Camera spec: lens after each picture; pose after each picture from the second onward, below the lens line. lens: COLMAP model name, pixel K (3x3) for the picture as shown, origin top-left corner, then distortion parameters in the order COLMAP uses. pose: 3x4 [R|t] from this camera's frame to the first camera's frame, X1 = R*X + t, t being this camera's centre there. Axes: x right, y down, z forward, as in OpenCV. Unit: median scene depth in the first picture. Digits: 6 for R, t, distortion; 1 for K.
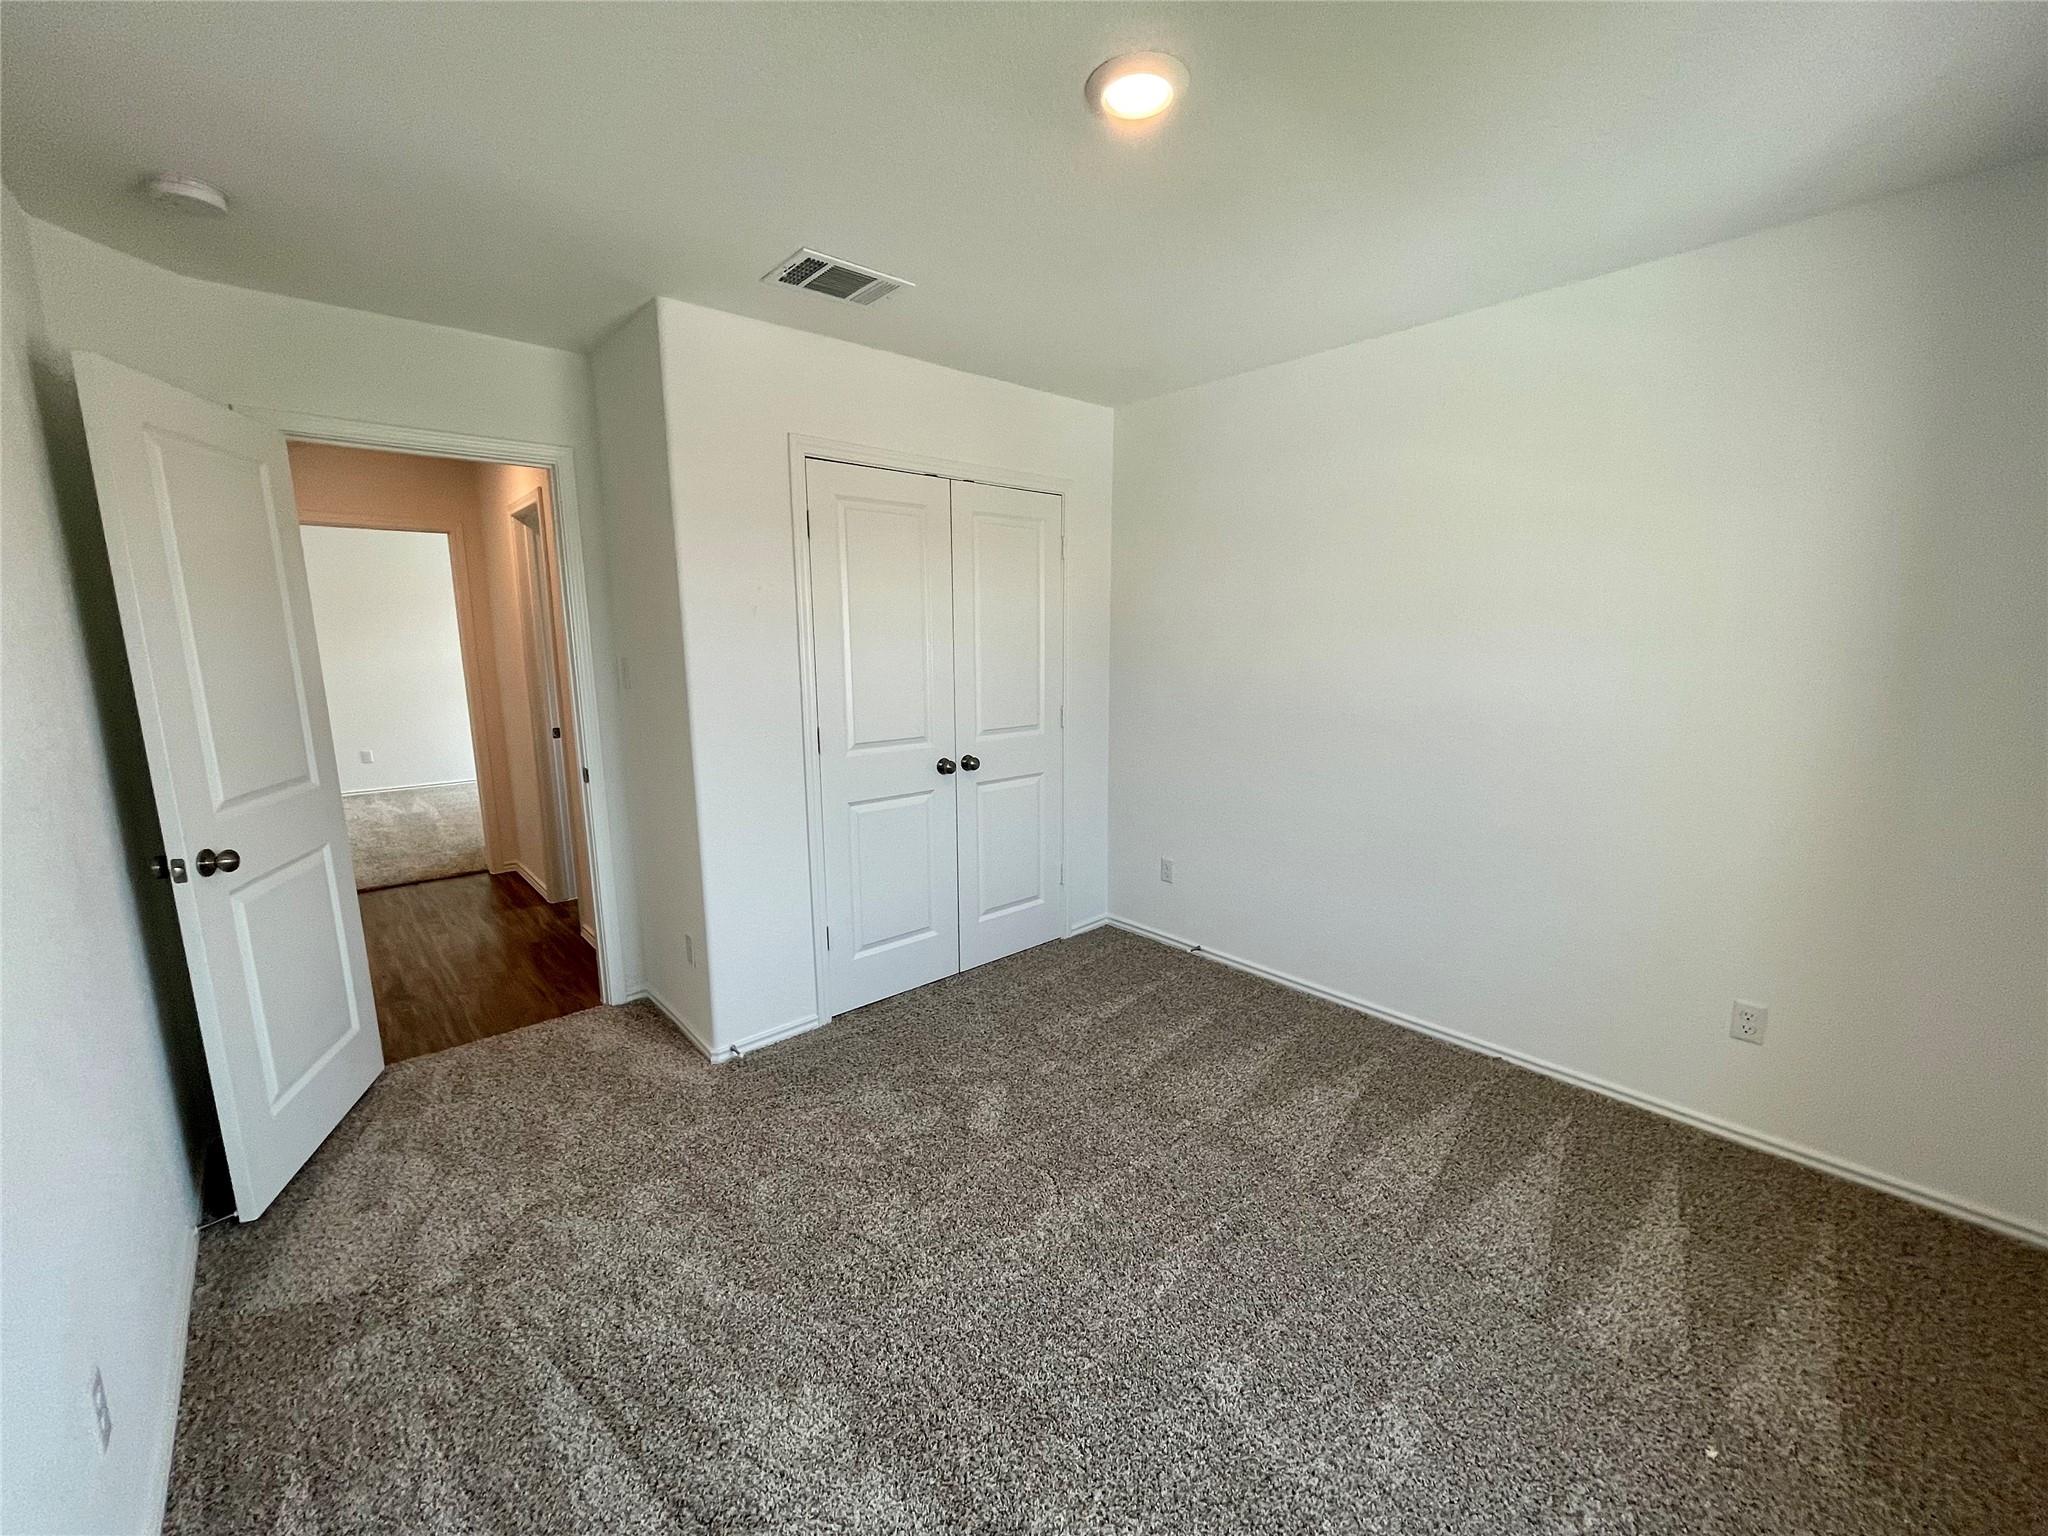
lens RADIAL K [[827.3, 0, 1030.2], [0, 827.3, 769.4], [0, 0, 1]] dist [0.000945, 0.000274]
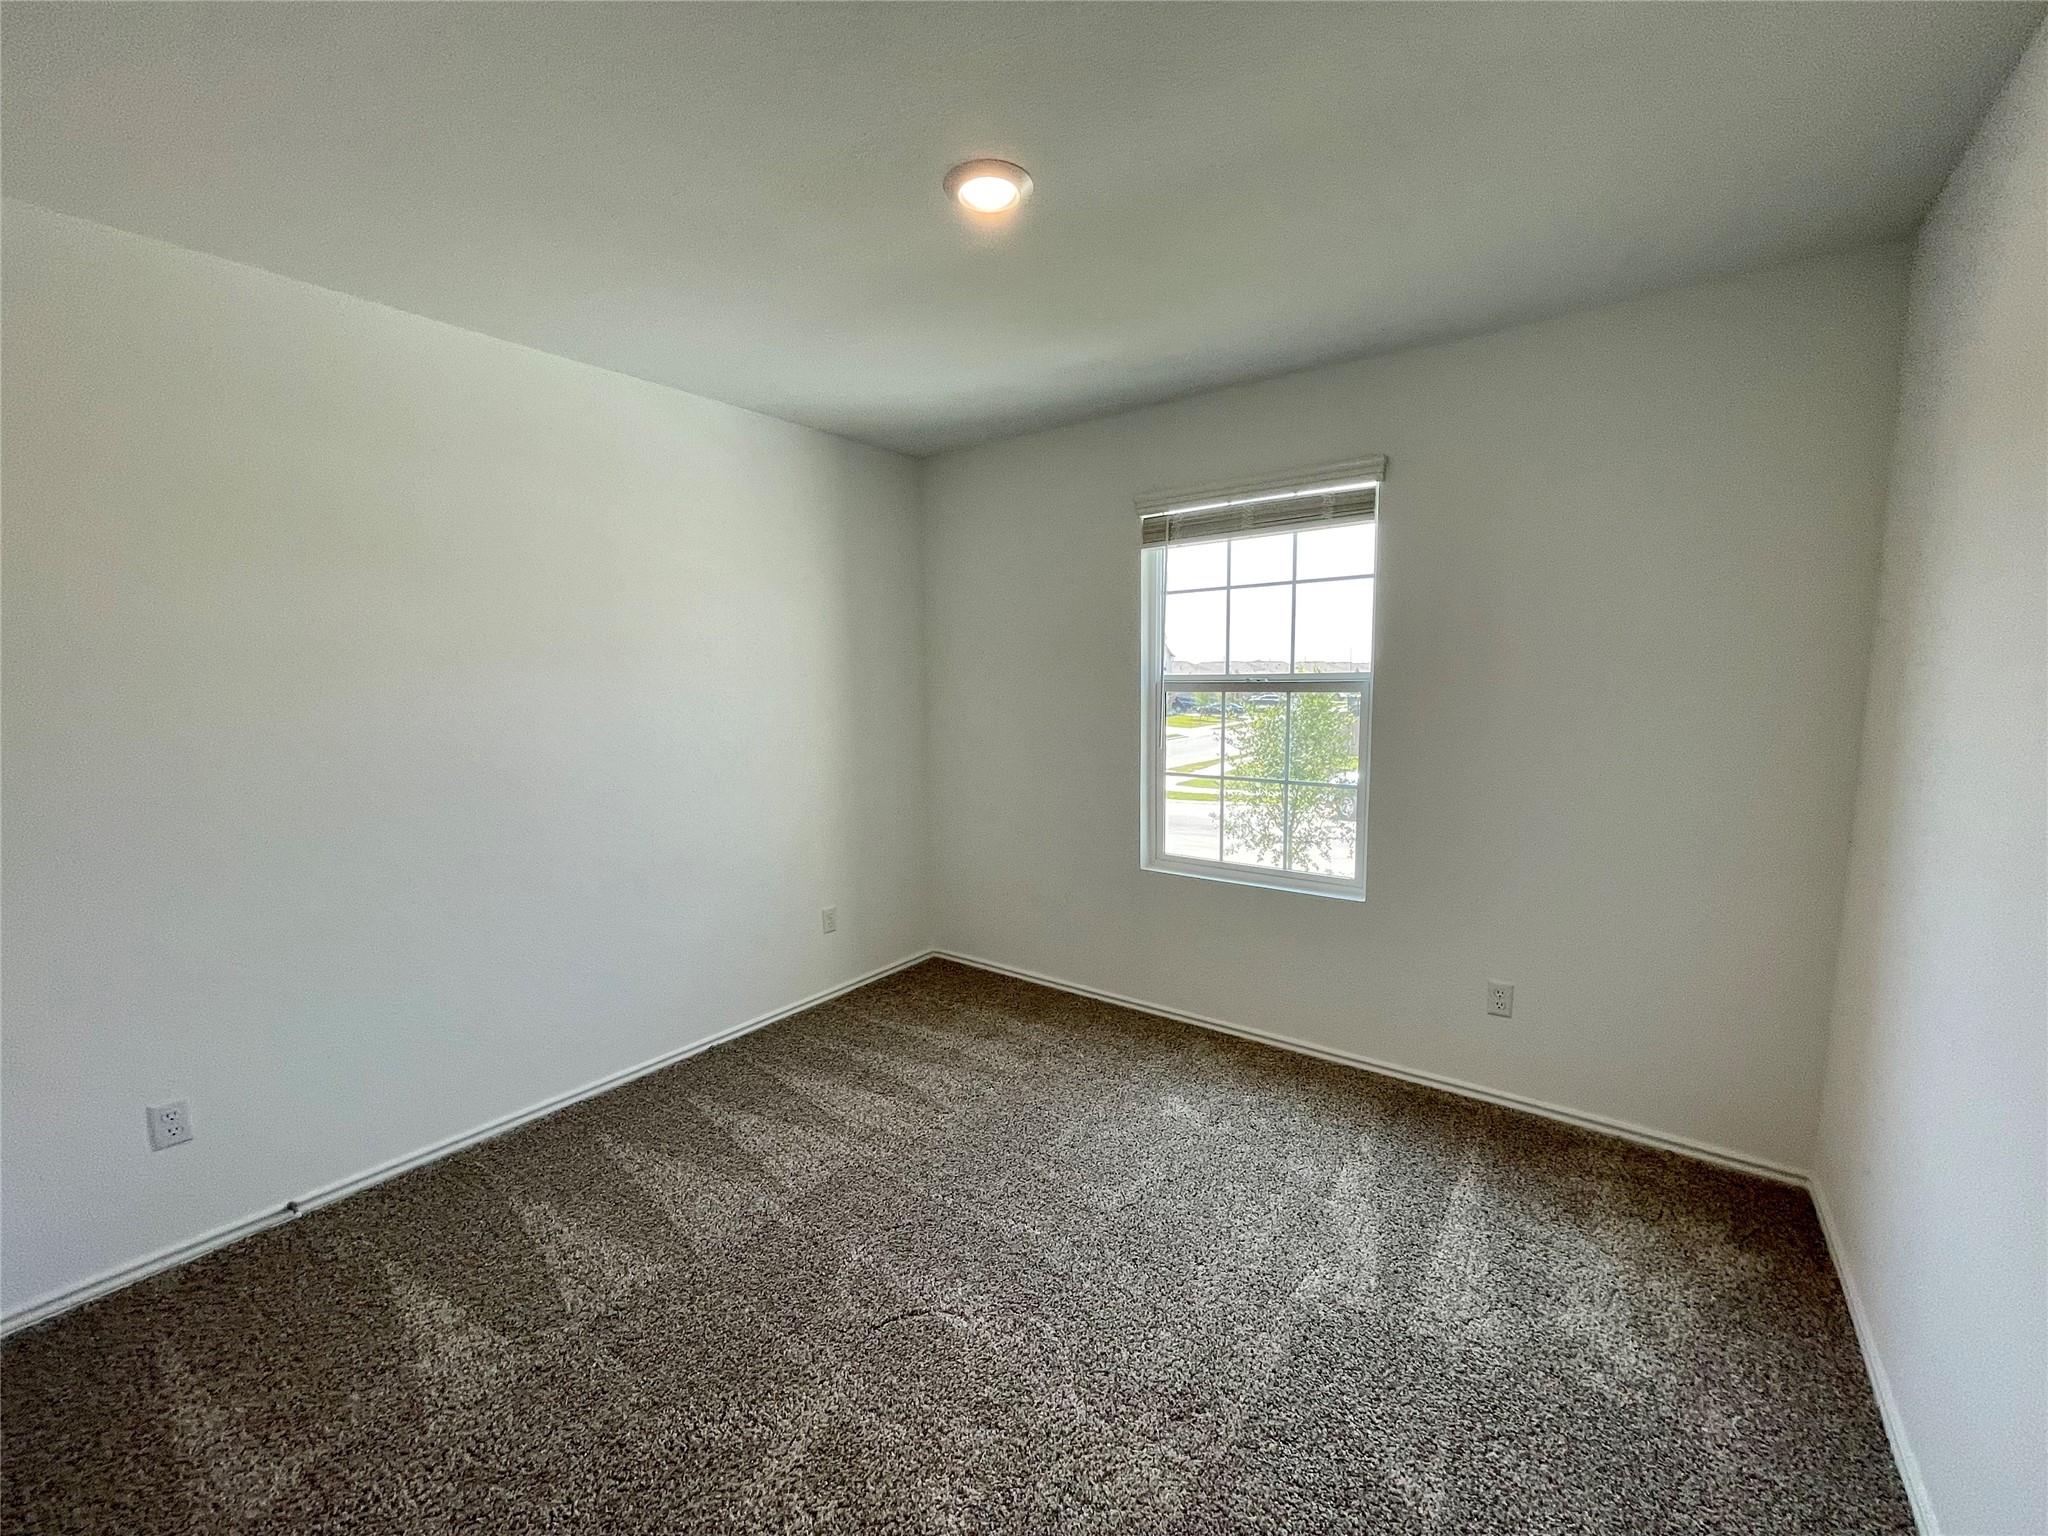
lens RADIAL K [[827.3, 0, 1023.5], [0, 827.3, 757.7], [0, 0, 1]] dist [0.000945, 0.000274]
pose [[-0.208598, -0.083834, 0.974402, -0.579498], [0.169978, 0.978048, 0.120536, -0.099645], [-0.963117, 0.190771, -0.189769, 0.707700]]
